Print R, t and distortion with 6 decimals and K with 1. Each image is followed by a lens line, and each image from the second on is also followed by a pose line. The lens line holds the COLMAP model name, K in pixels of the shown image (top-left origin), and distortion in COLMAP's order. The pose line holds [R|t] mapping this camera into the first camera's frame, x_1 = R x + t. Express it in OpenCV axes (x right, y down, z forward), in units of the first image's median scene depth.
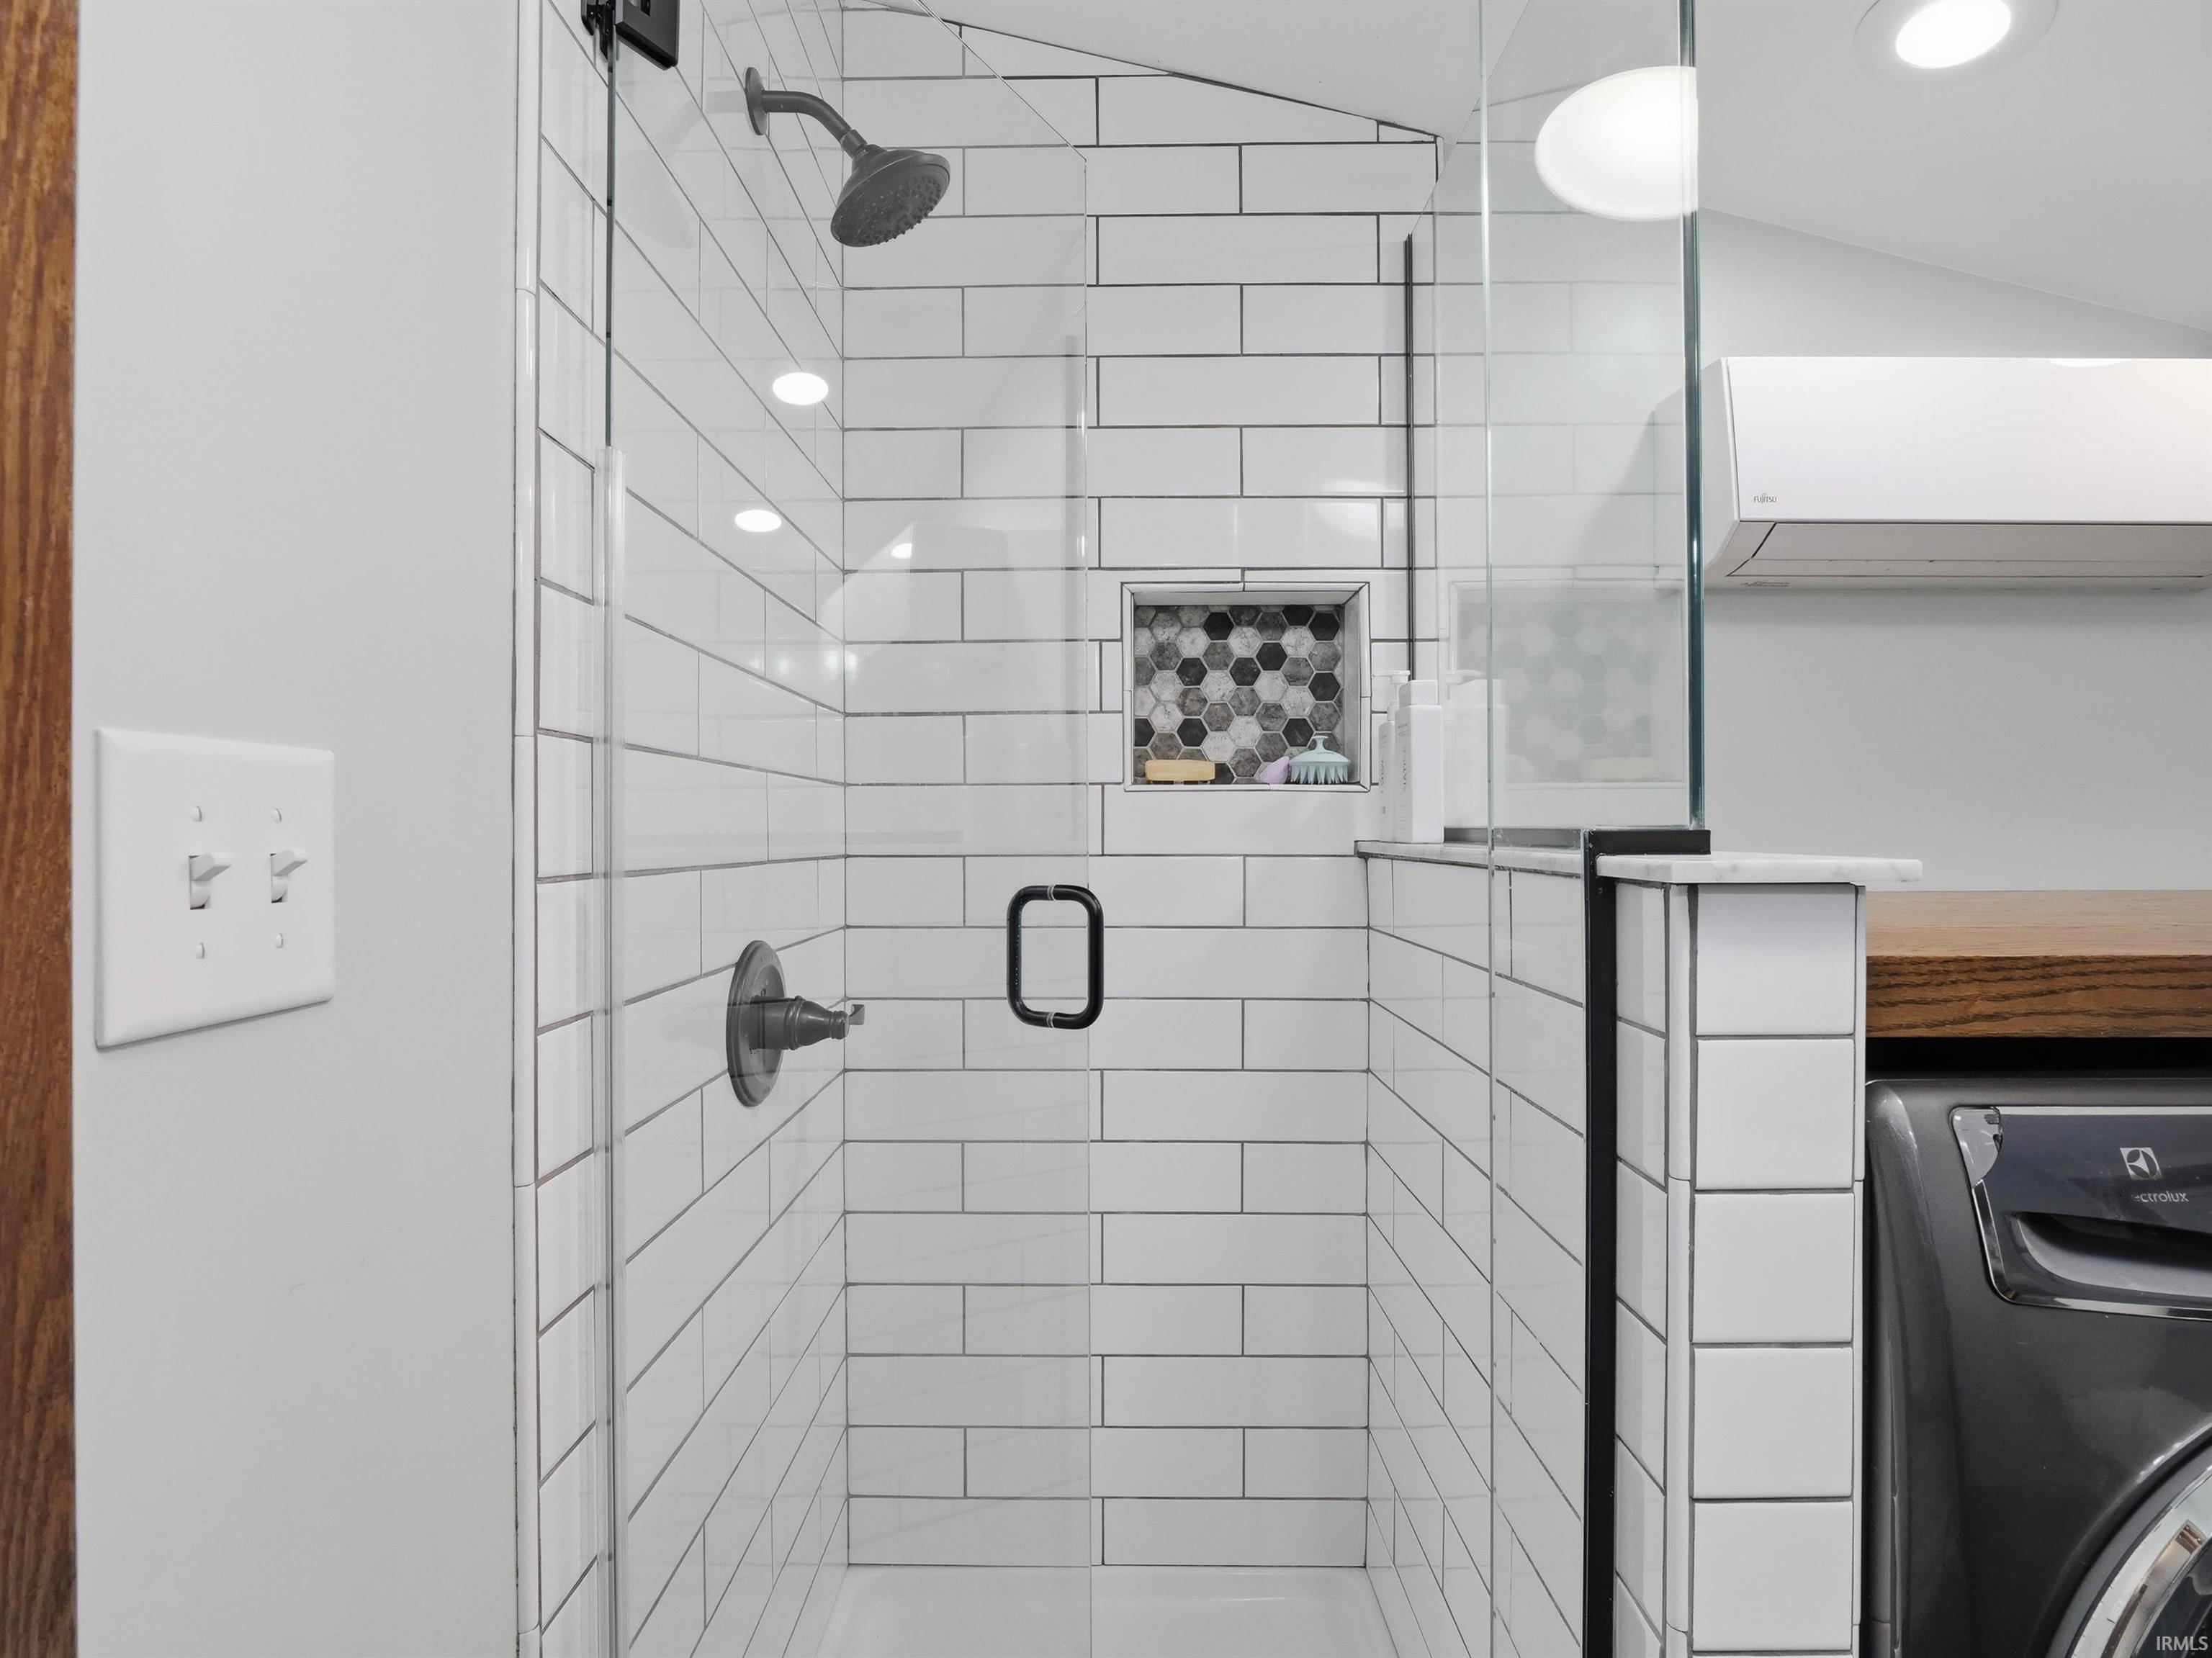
lens RADIAL K [[1109.1, 0, 1095.7], [0, 1109.1, 819.2], [0, 0, 1]] dist [-0.021082, -0.000357]
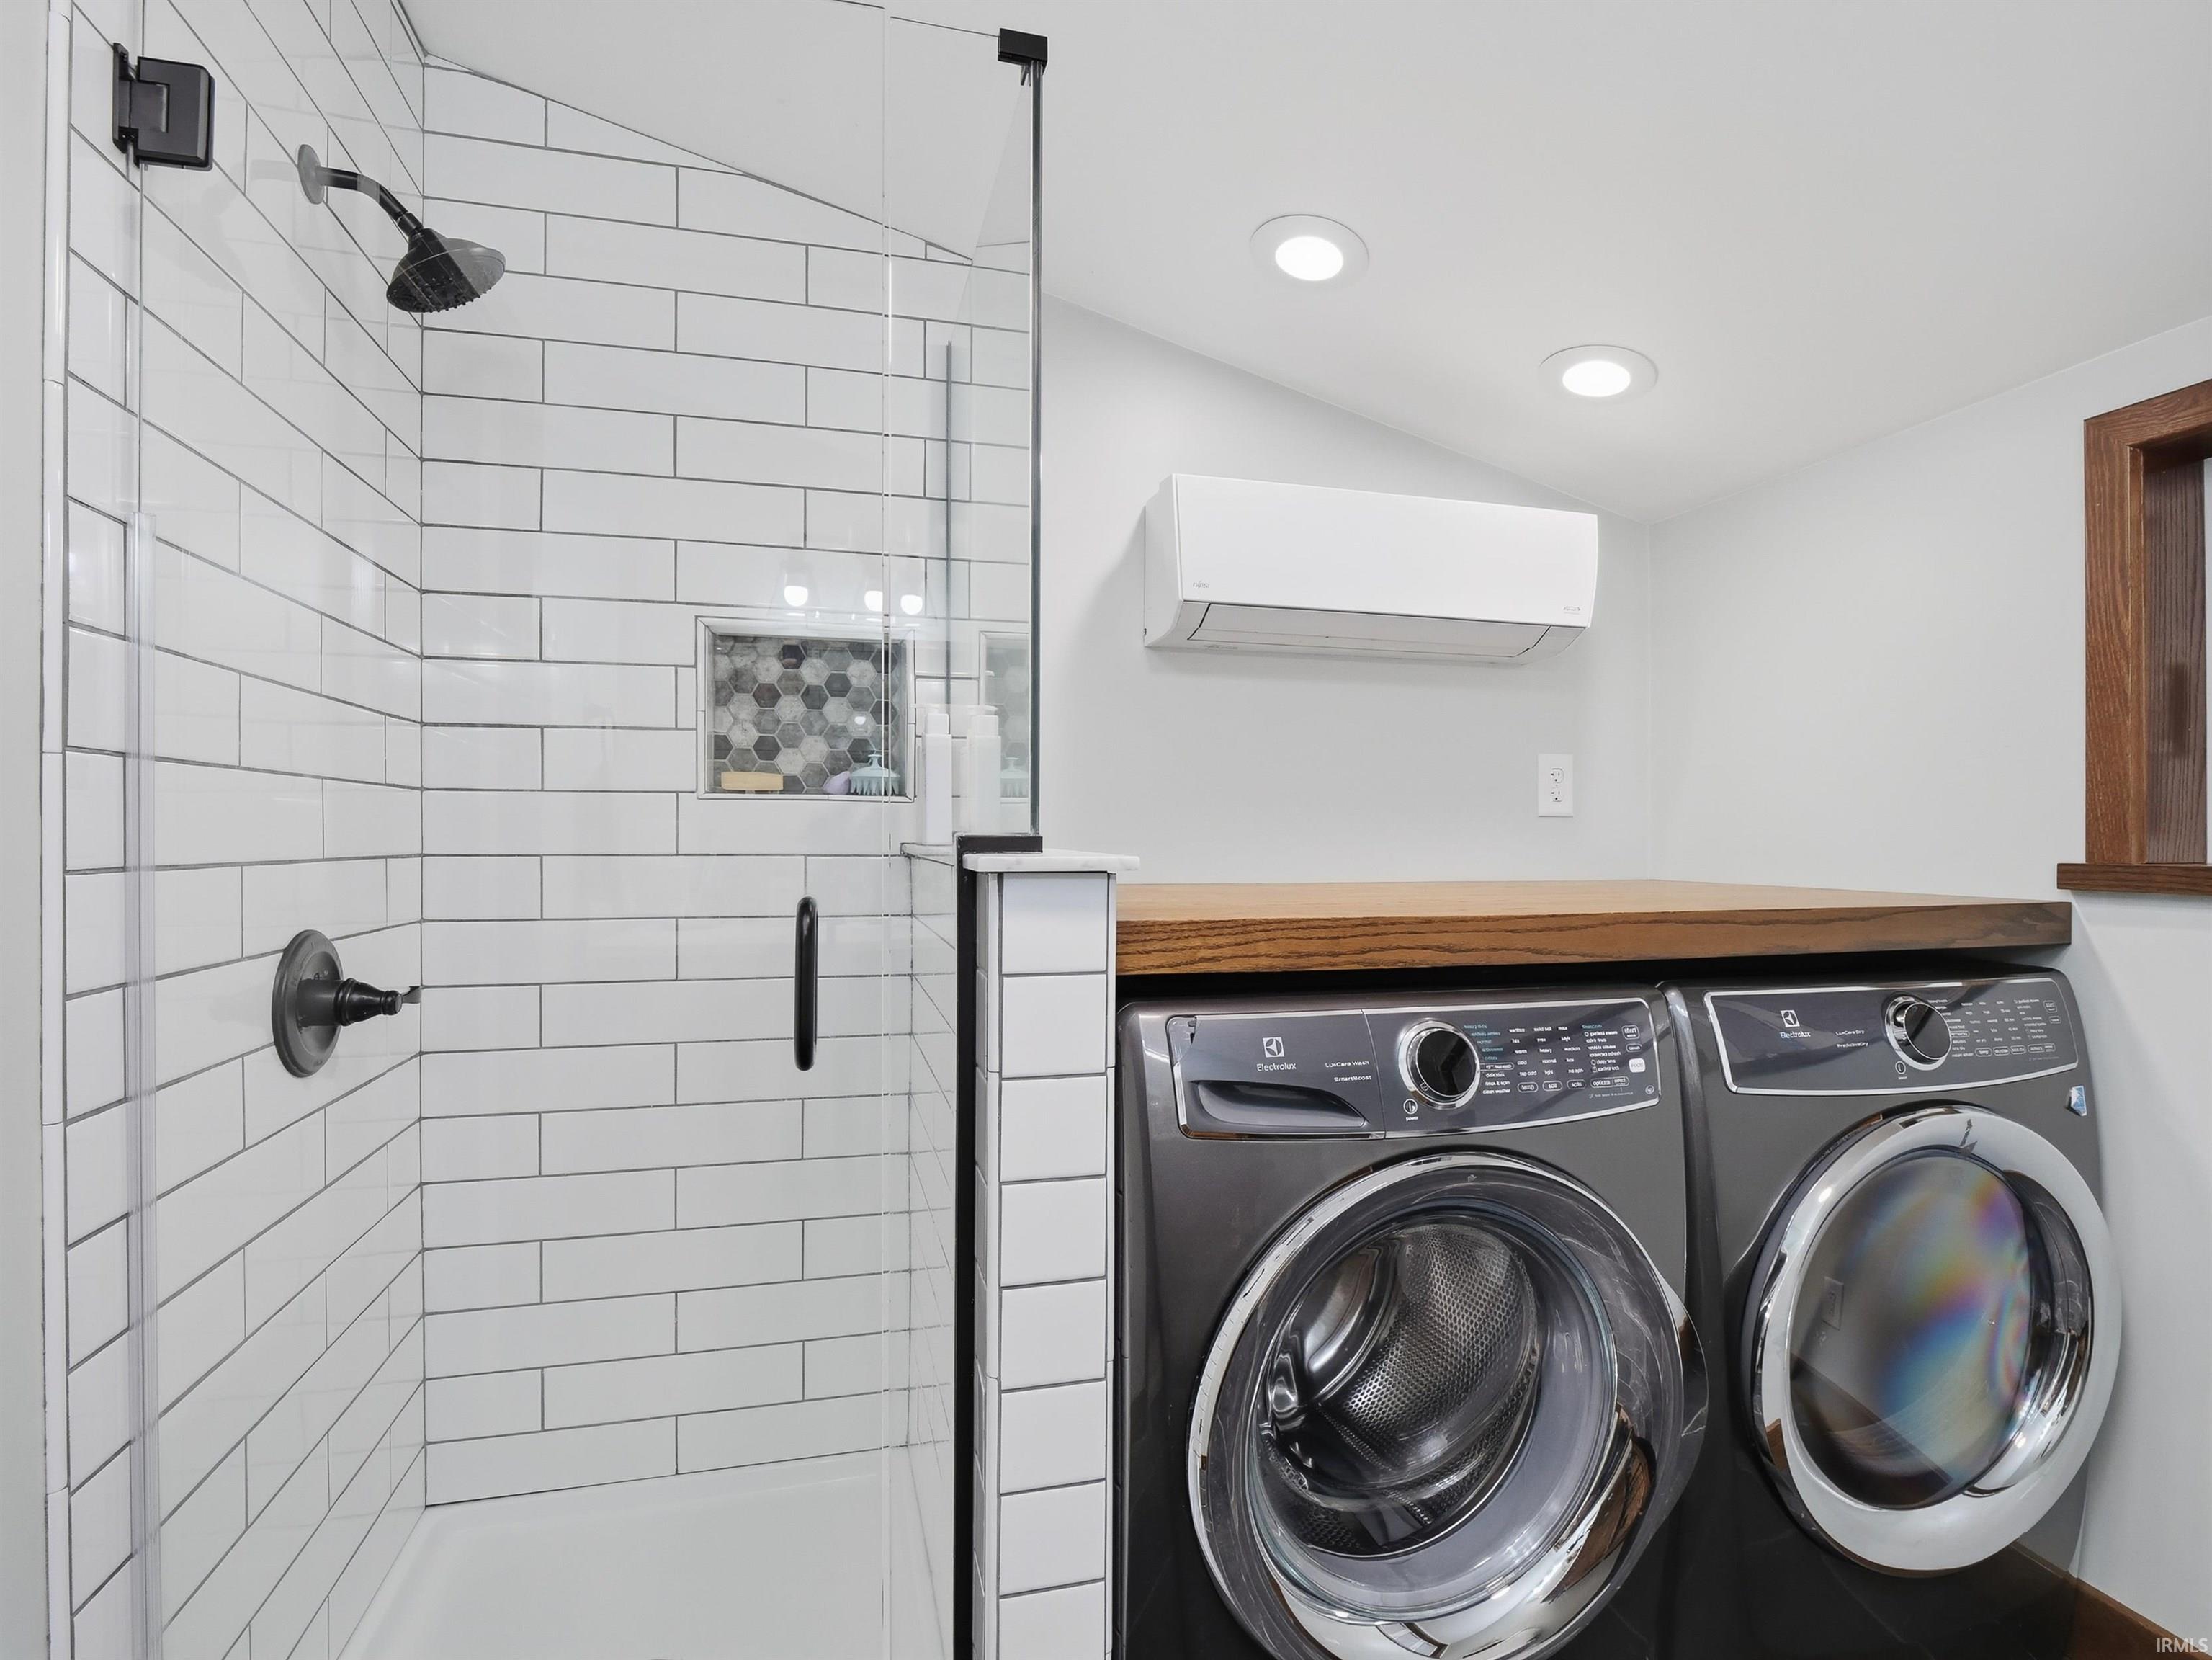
lens RADIAL K [[1084.5, 0, 1085.3], [0, 1084.5, 834.2], [0, 0, 1]] dist [-0.010975, -0.004328]
pose [[0.961749, 0.005968, 0.273866, 0.150138], [-0.008923, 0.999915, 0.009546, -0.004711], [-0.273786, -0.011625, 0.961721, -0.261781]]
